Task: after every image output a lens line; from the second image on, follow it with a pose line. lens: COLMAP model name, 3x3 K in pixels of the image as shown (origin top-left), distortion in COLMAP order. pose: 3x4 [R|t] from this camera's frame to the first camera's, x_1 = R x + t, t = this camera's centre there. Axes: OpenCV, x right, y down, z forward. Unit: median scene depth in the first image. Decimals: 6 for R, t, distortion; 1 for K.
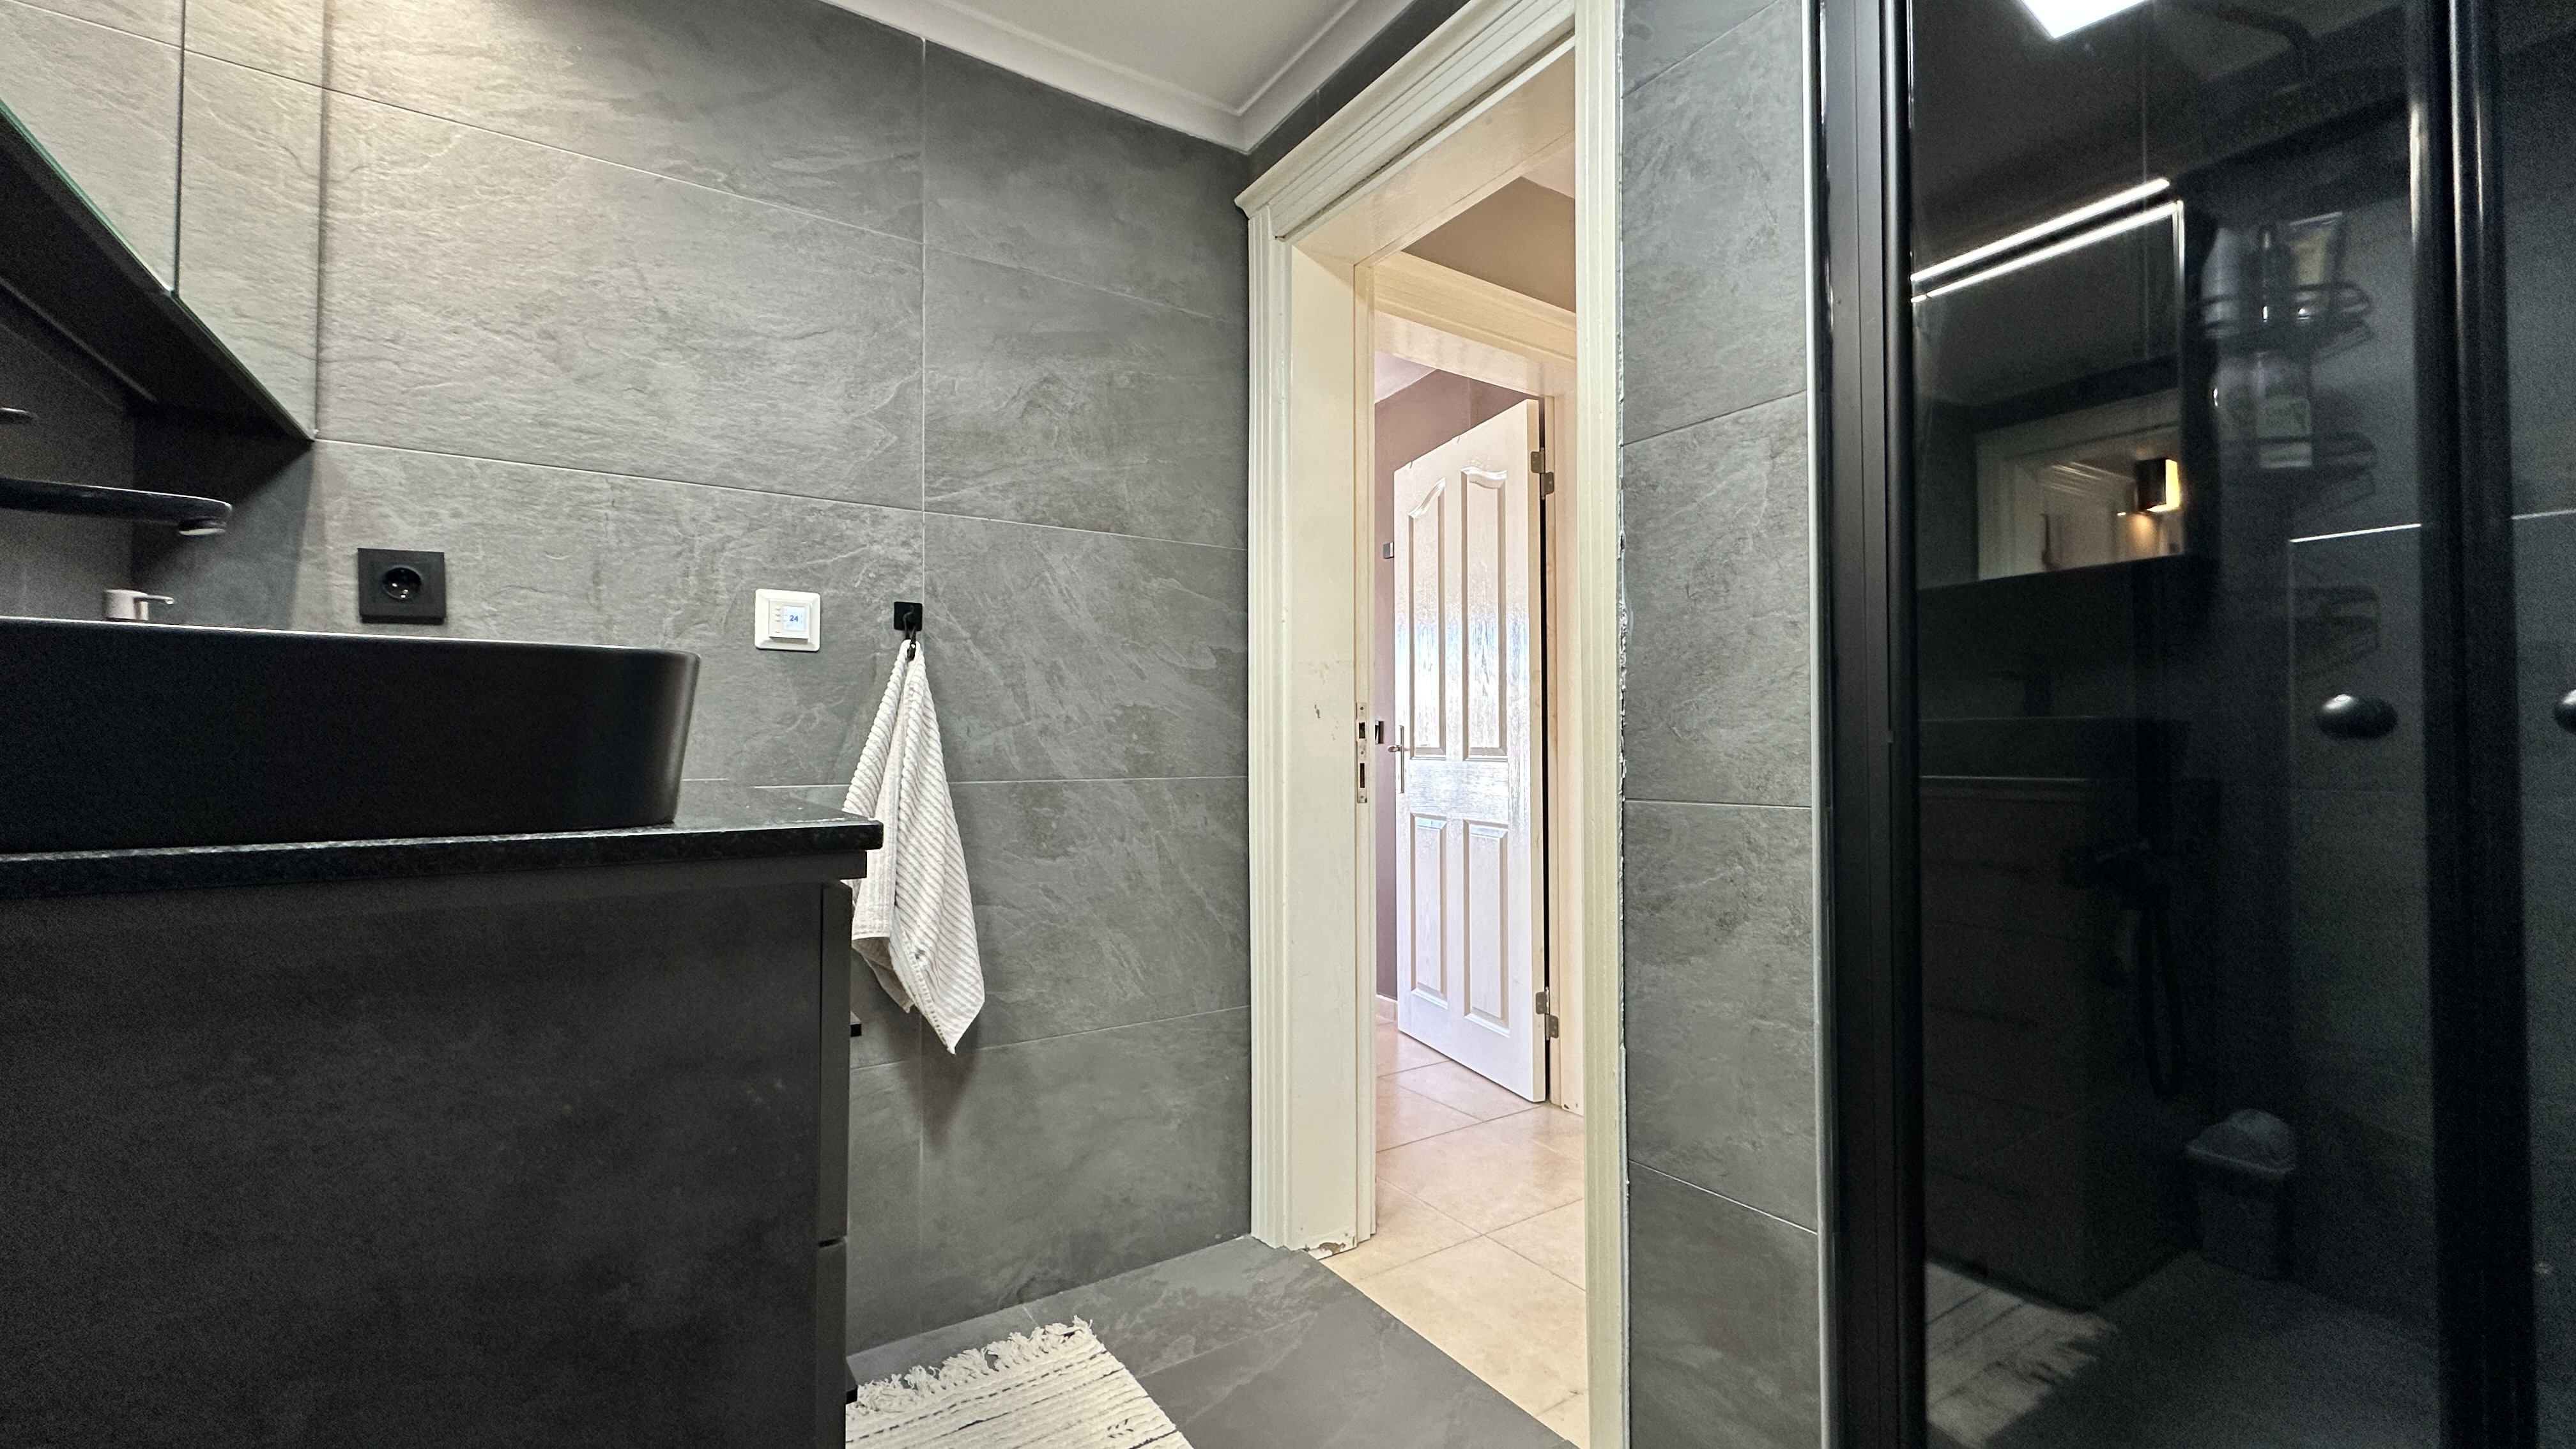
lens RADIAL K [[1028.5, 0, 1286.4], [0, 1028.5, 729.6], [0, 0, 1]] dist [-0.001161, 0.000264]
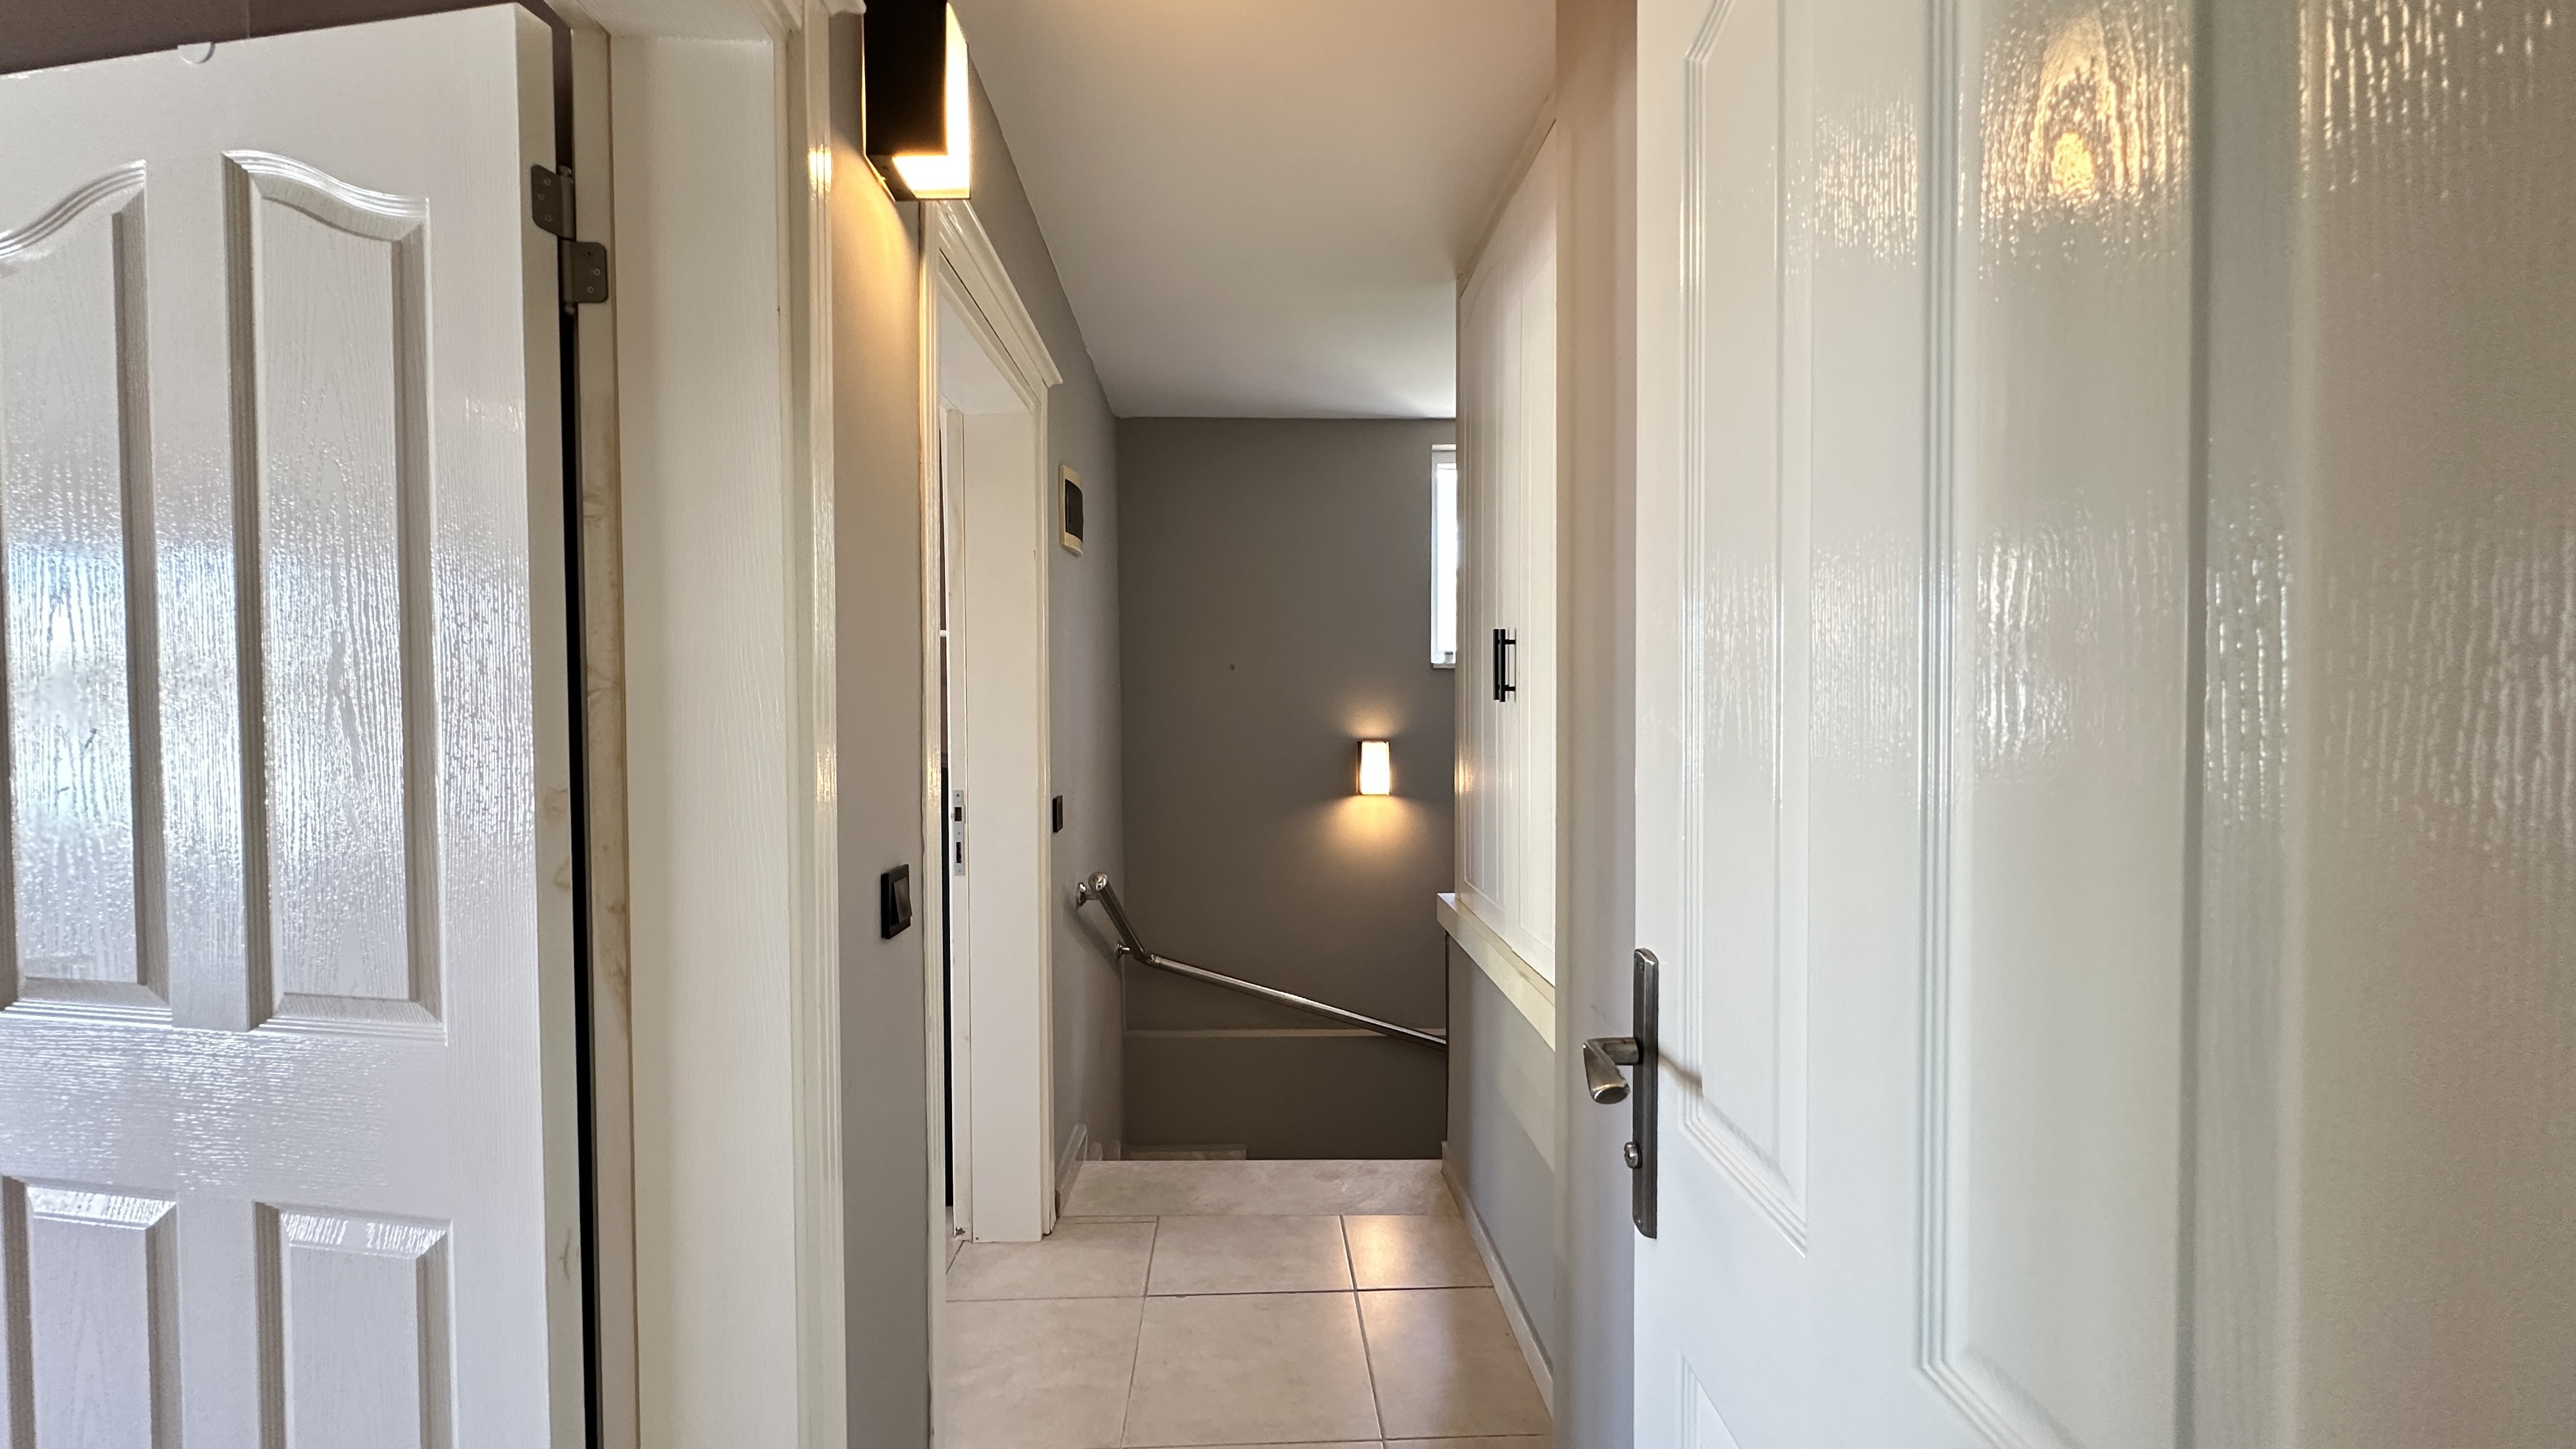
lens RADIAL K [[1028.5, 0, 1289.8], [0, 1028.5, 724.7], [0, 0, 1]] dist [-0.001161, 0.000264]
pose [[0.520923, -0.025020, 0.853237, 0.067922], [-0.012234, 0.999249, 0.036770, -0.092946], [-0.853516, -0.029593, 0.520226, 0.570696]]
